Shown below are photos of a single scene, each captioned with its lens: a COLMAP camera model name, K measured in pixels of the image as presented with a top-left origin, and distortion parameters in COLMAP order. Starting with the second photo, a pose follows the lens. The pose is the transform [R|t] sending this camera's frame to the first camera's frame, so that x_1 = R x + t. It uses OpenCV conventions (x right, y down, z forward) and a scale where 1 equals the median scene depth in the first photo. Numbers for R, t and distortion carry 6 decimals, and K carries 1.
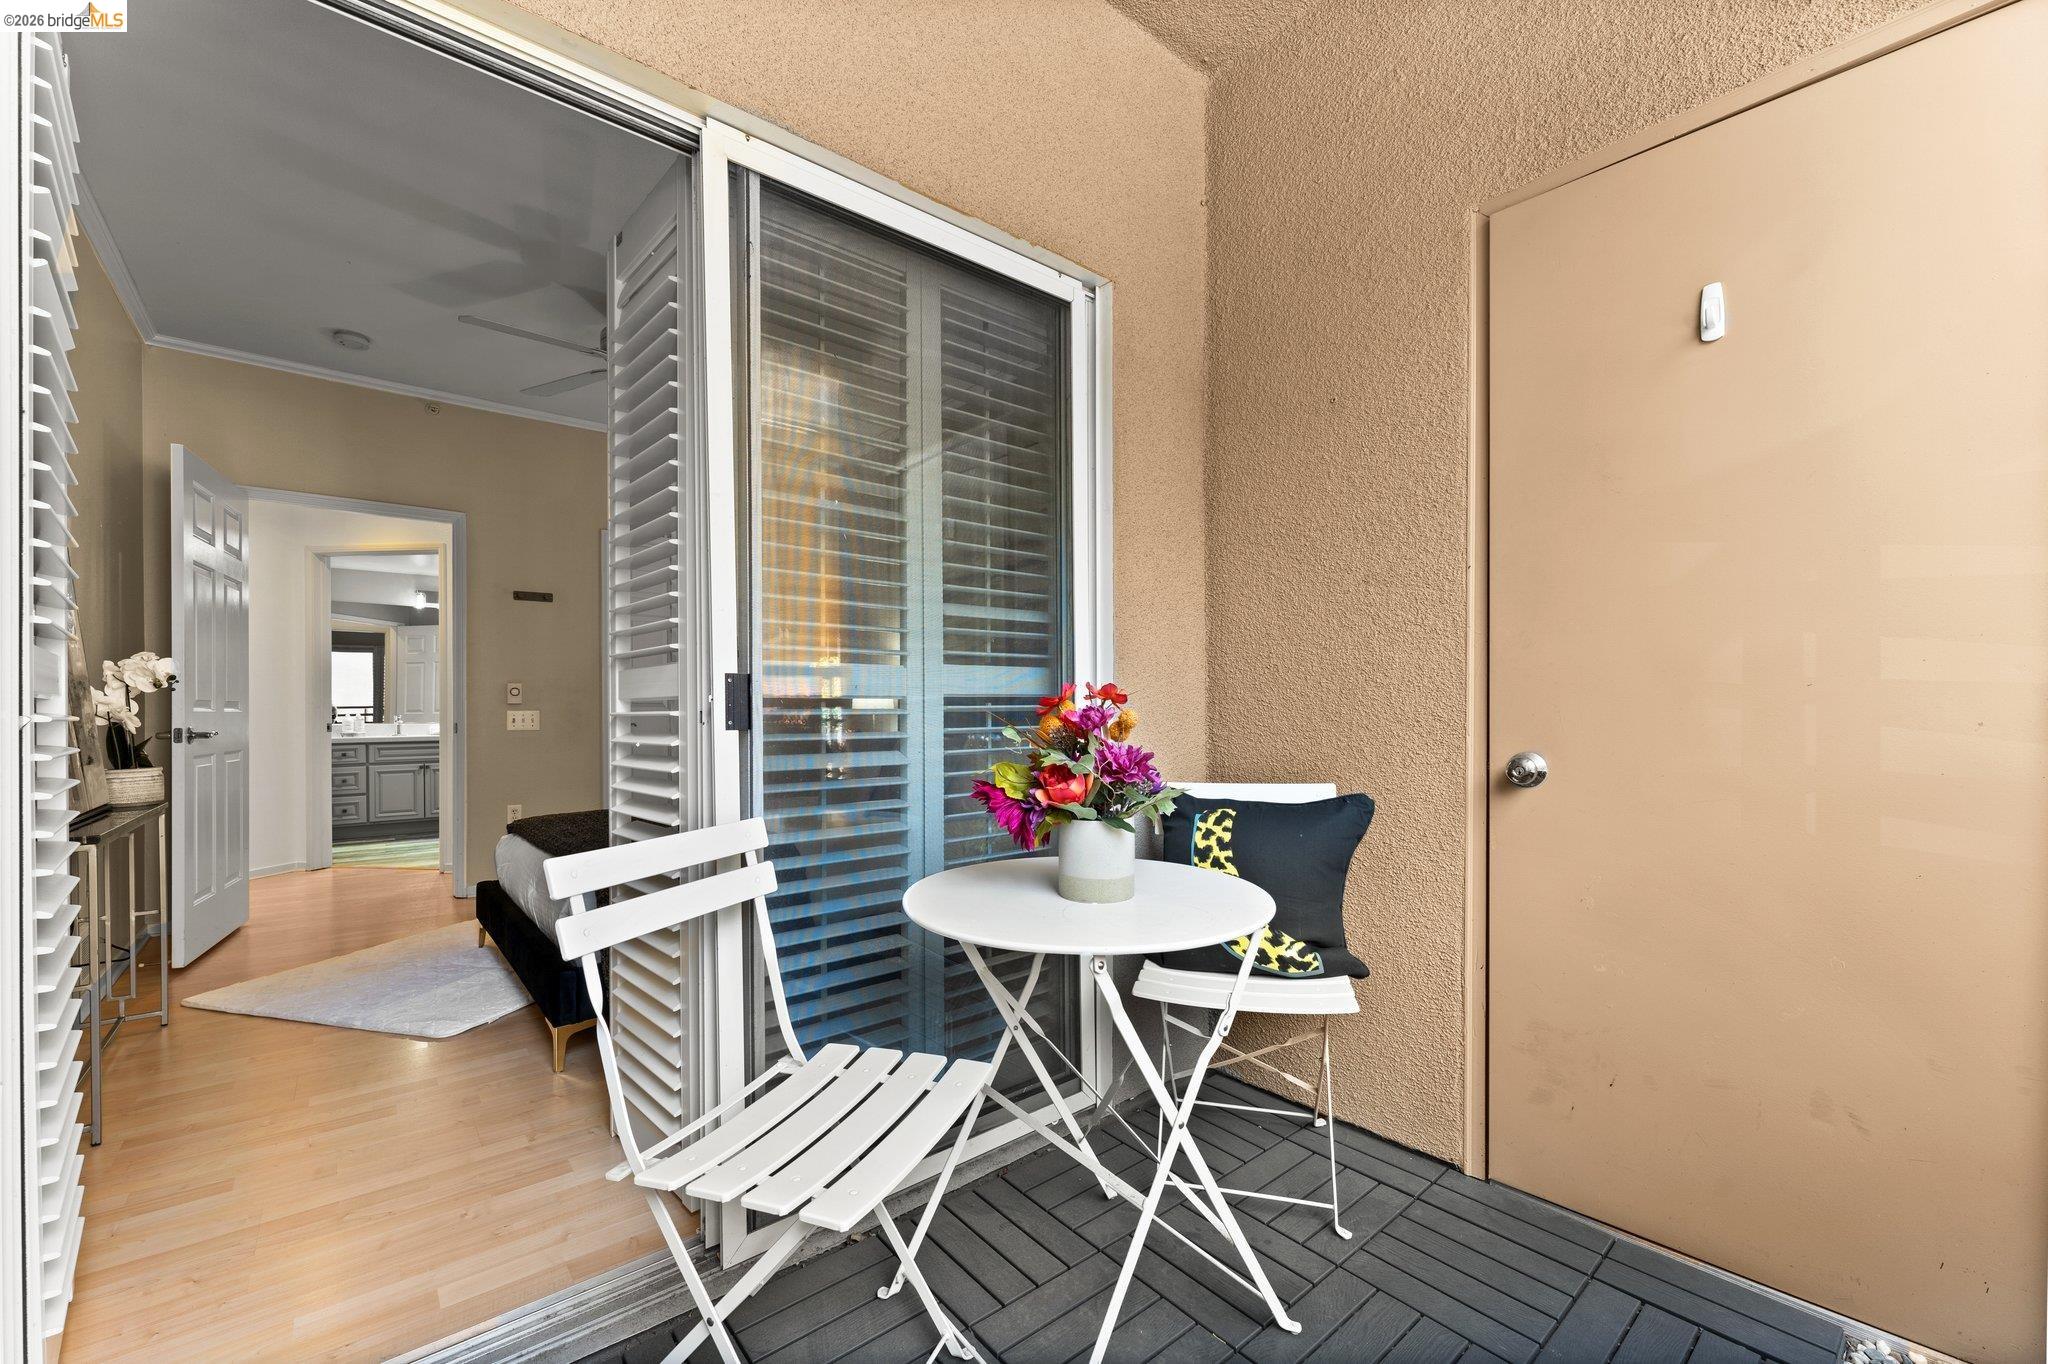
lens RADIAL K [[826.5, 0, 1016.2], [0, 826.5, 708.0], [0, 0, 1]] dist [0.001339, 0.000087]
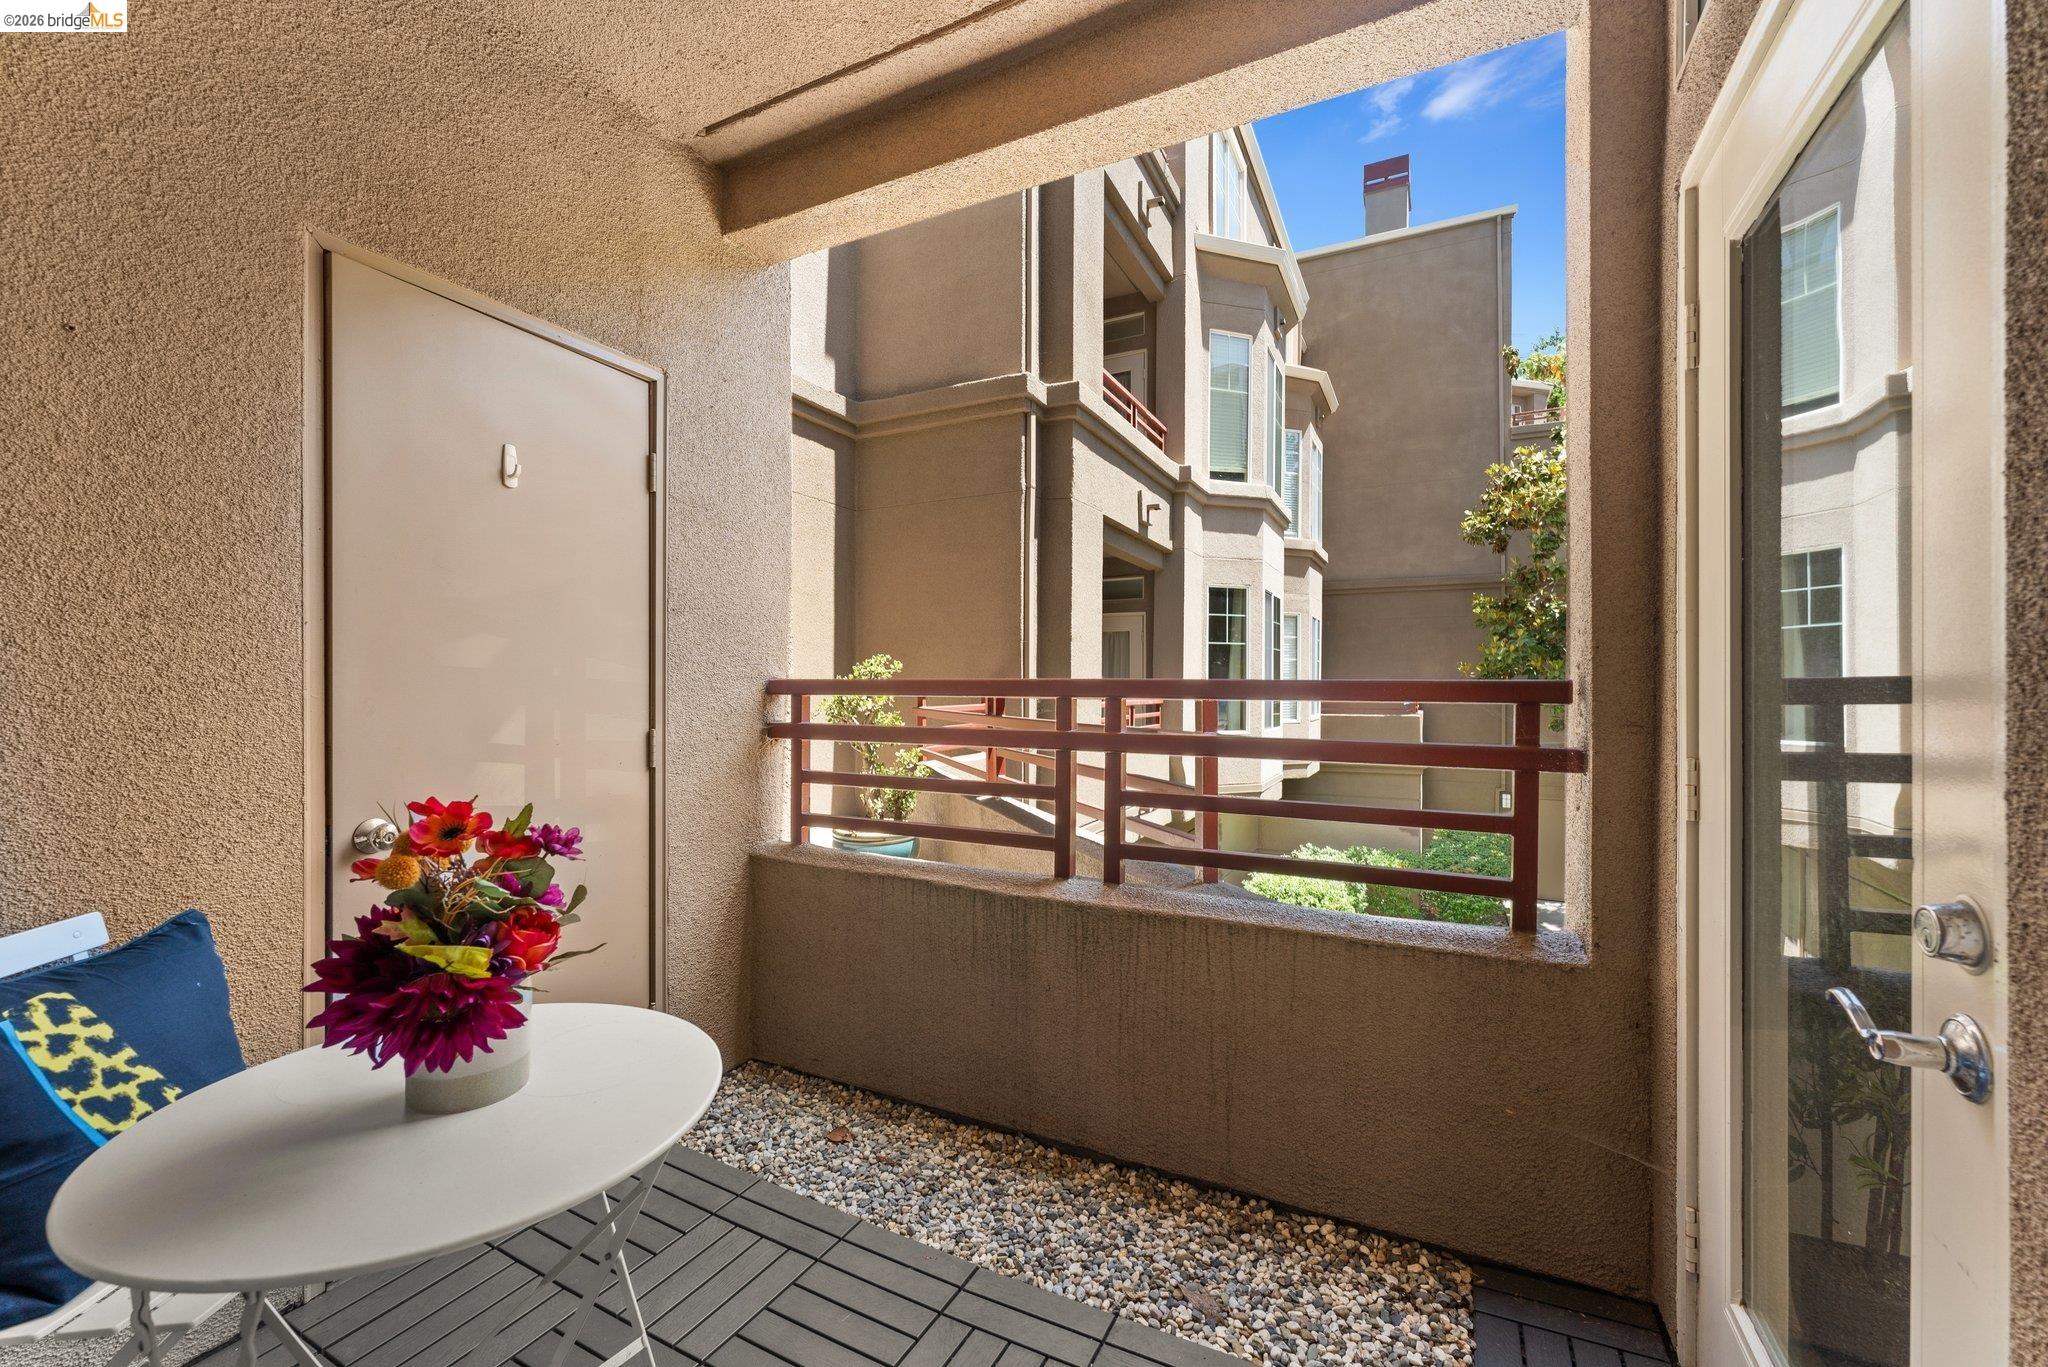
lens RADIAL K [[818.5, 0, 1016.1], [0, 818.5, 693.4], [0, 0, 1]] dist [0.001831, -0.000395]
pose [[-0.388868, 0.004440, 0.921283, -0.570678], [0.004816, 0.999985, -0.002786, -0.087898], [-0.921281, 0.003353, -0.388884, 0.638393]]
